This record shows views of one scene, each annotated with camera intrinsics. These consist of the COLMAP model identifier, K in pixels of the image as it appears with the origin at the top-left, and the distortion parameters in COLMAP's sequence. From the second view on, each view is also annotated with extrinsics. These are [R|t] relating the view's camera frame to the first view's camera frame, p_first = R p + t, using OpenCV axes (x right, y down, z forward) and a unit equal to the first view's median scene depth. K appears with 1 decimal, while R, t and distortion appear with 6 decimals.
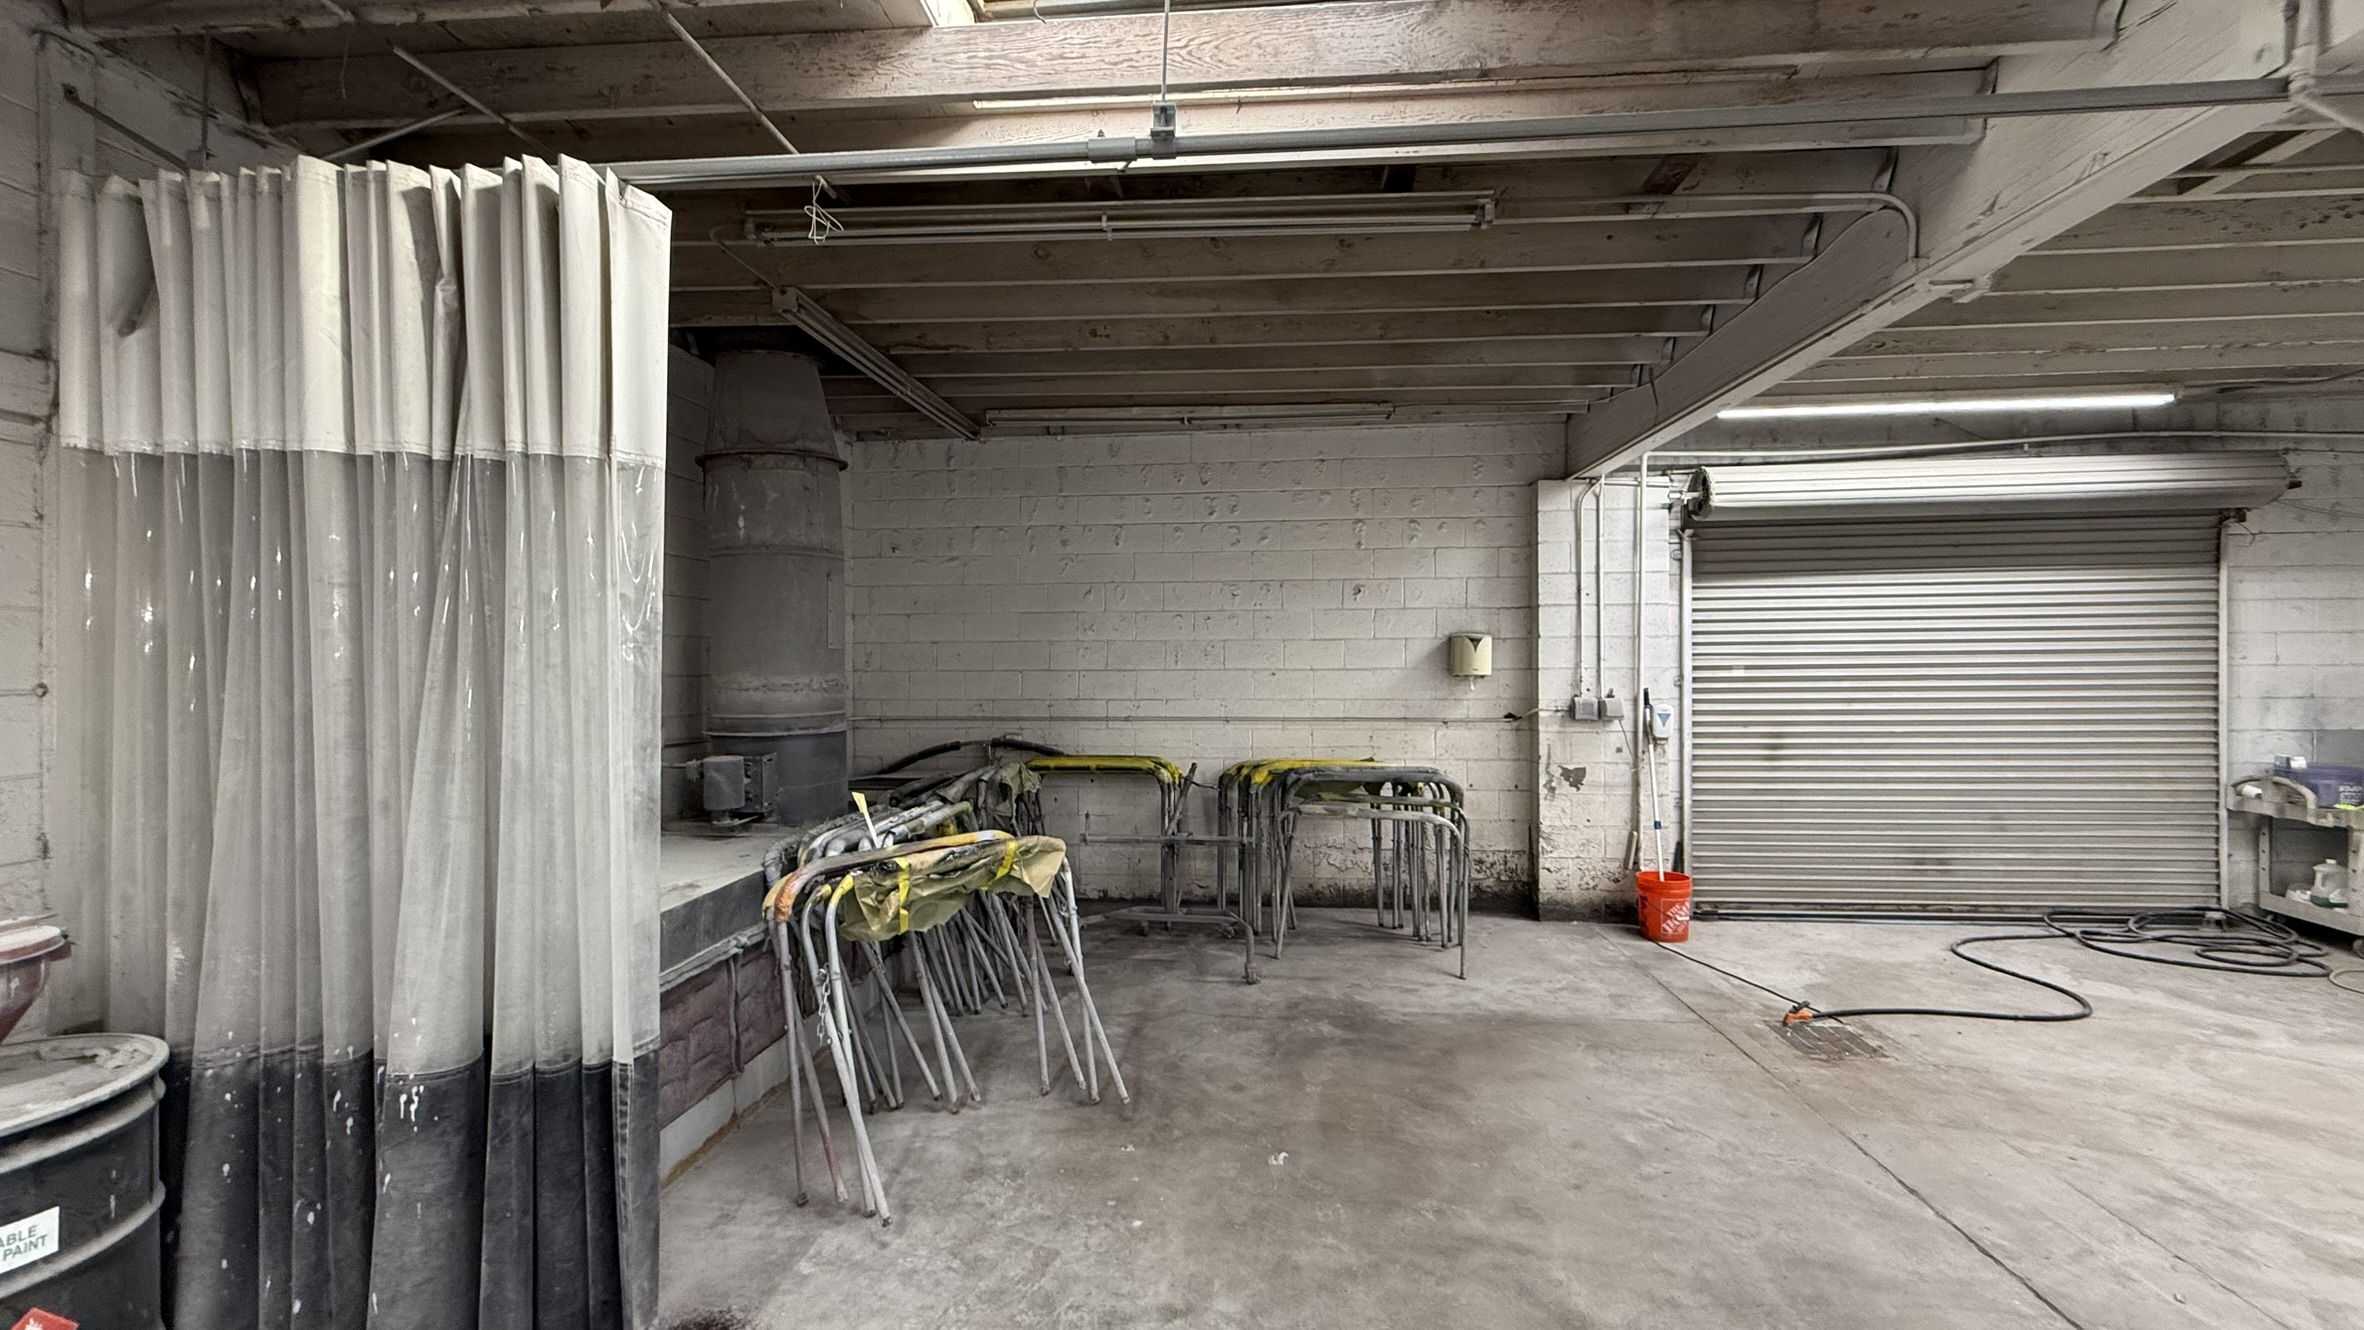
lens RADIAL K [[950.3, 0, 1187.2], [0, 950.3, 658.6], [0, 0, 1]] dist [0.001239, -0.000565]
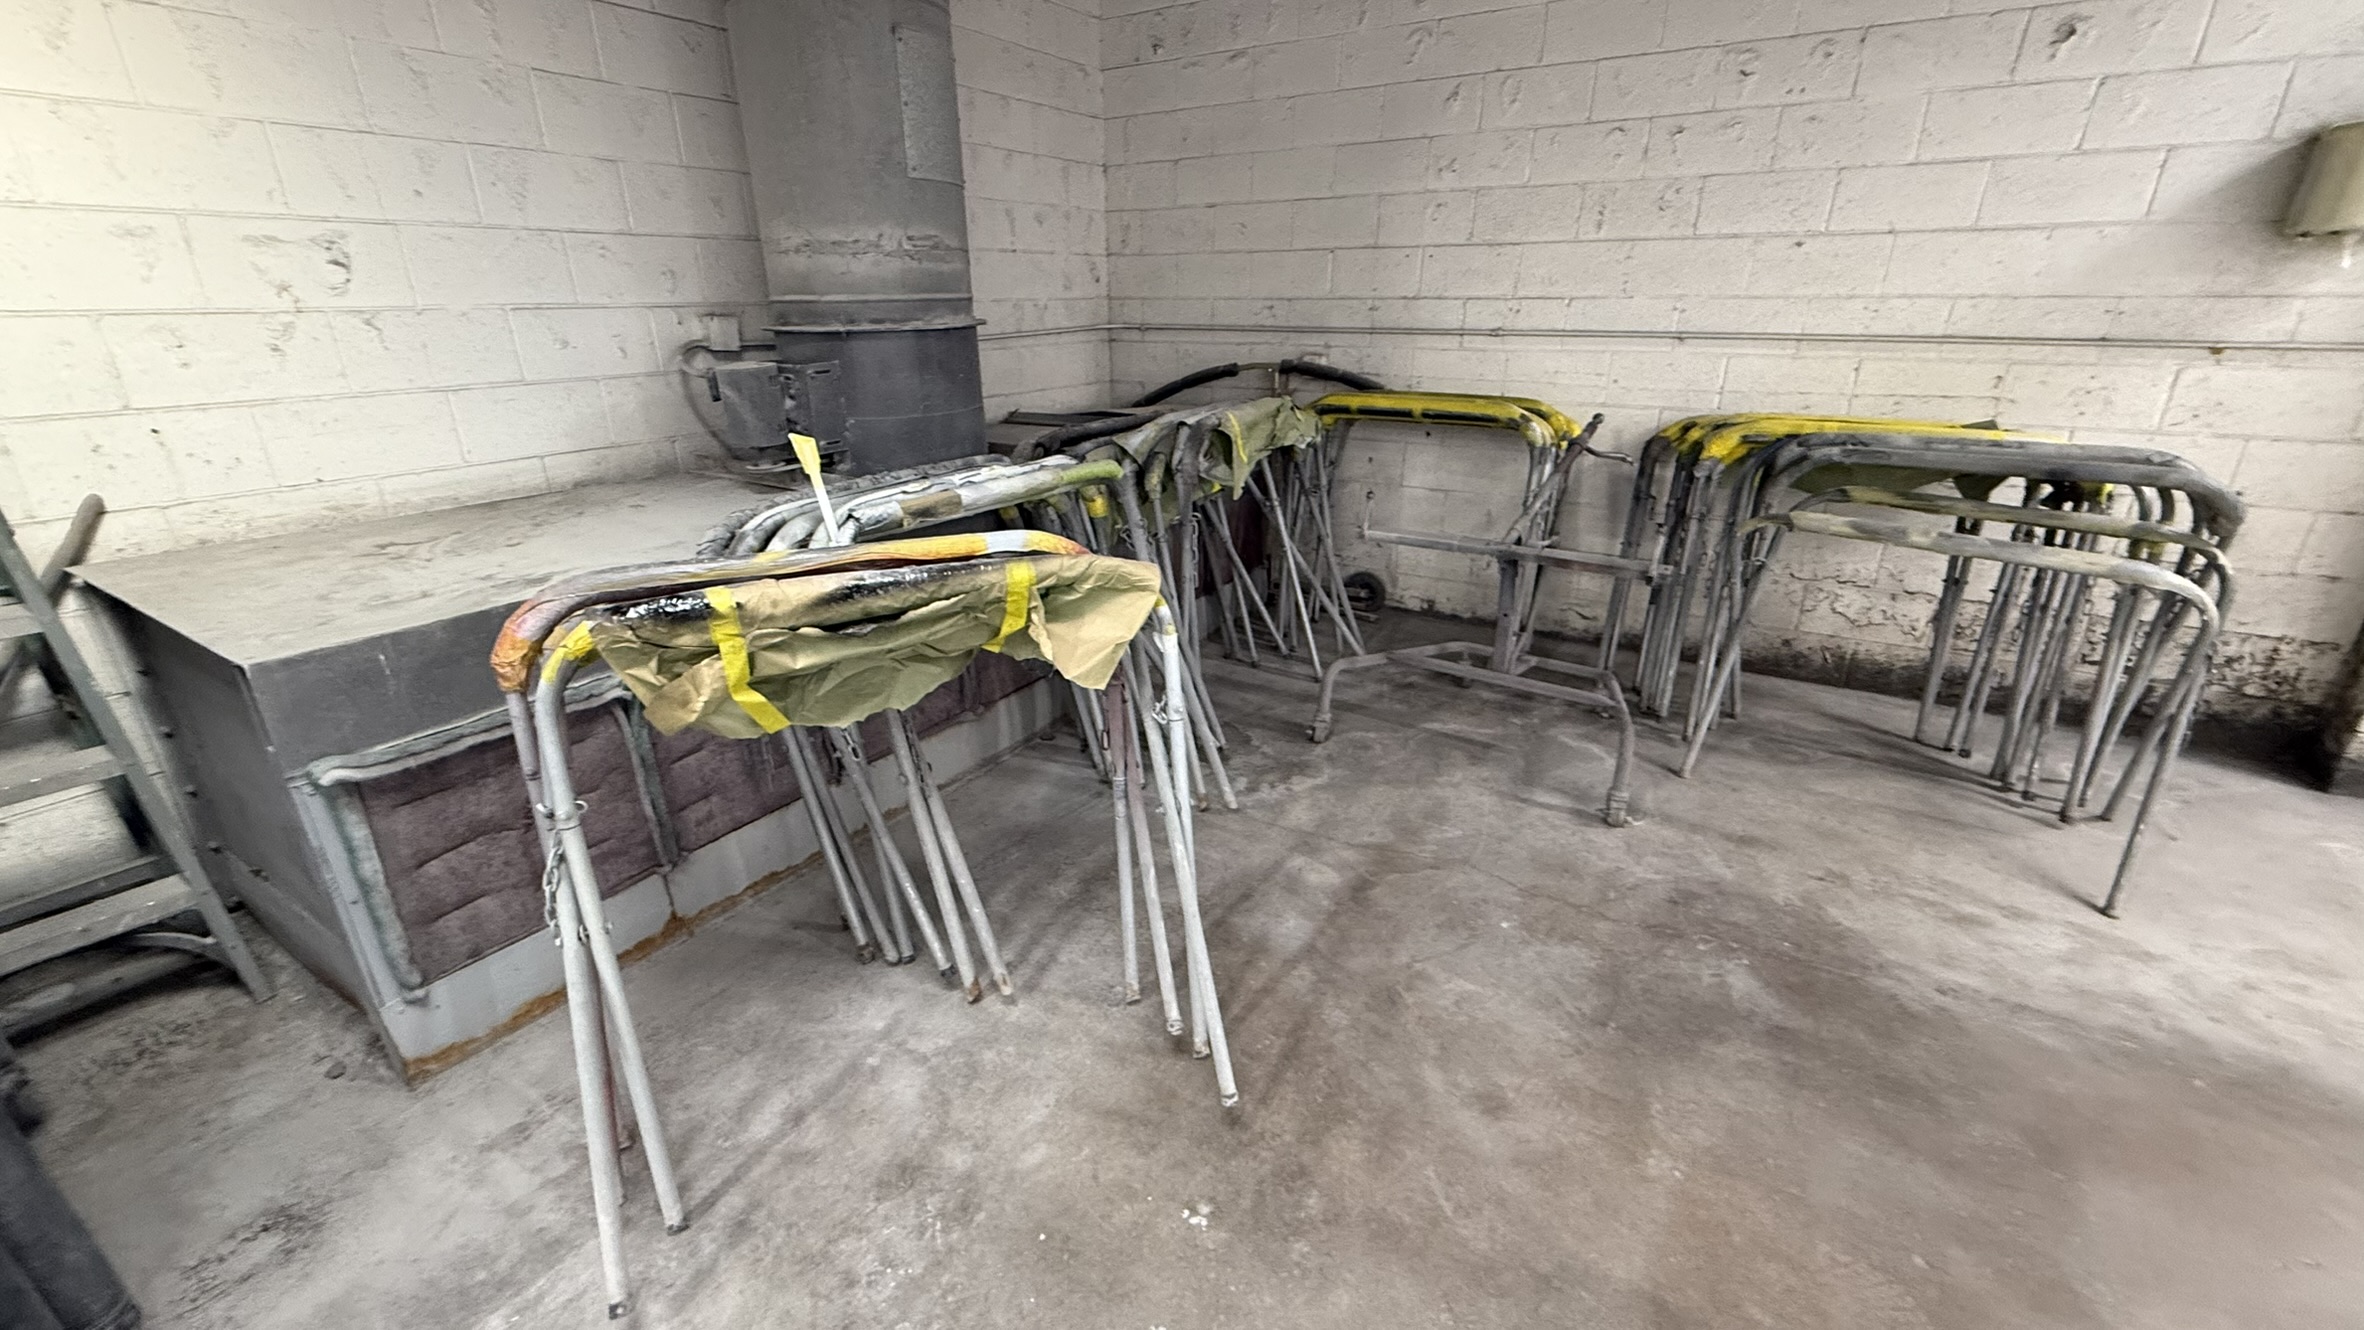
lens RADIAL K [[950.3, 0, 1178.2], [0, 950.3, 666.7], [0, 0, 1]] dist [0.001239, -0.000565]
pose [[0.892807, 0.163597, -0.419680, 0.051256], [0.003244, 0.929354, 0.369177, 0.043476], [0.450427, -0.330965, 0.829203, 0.399110]]
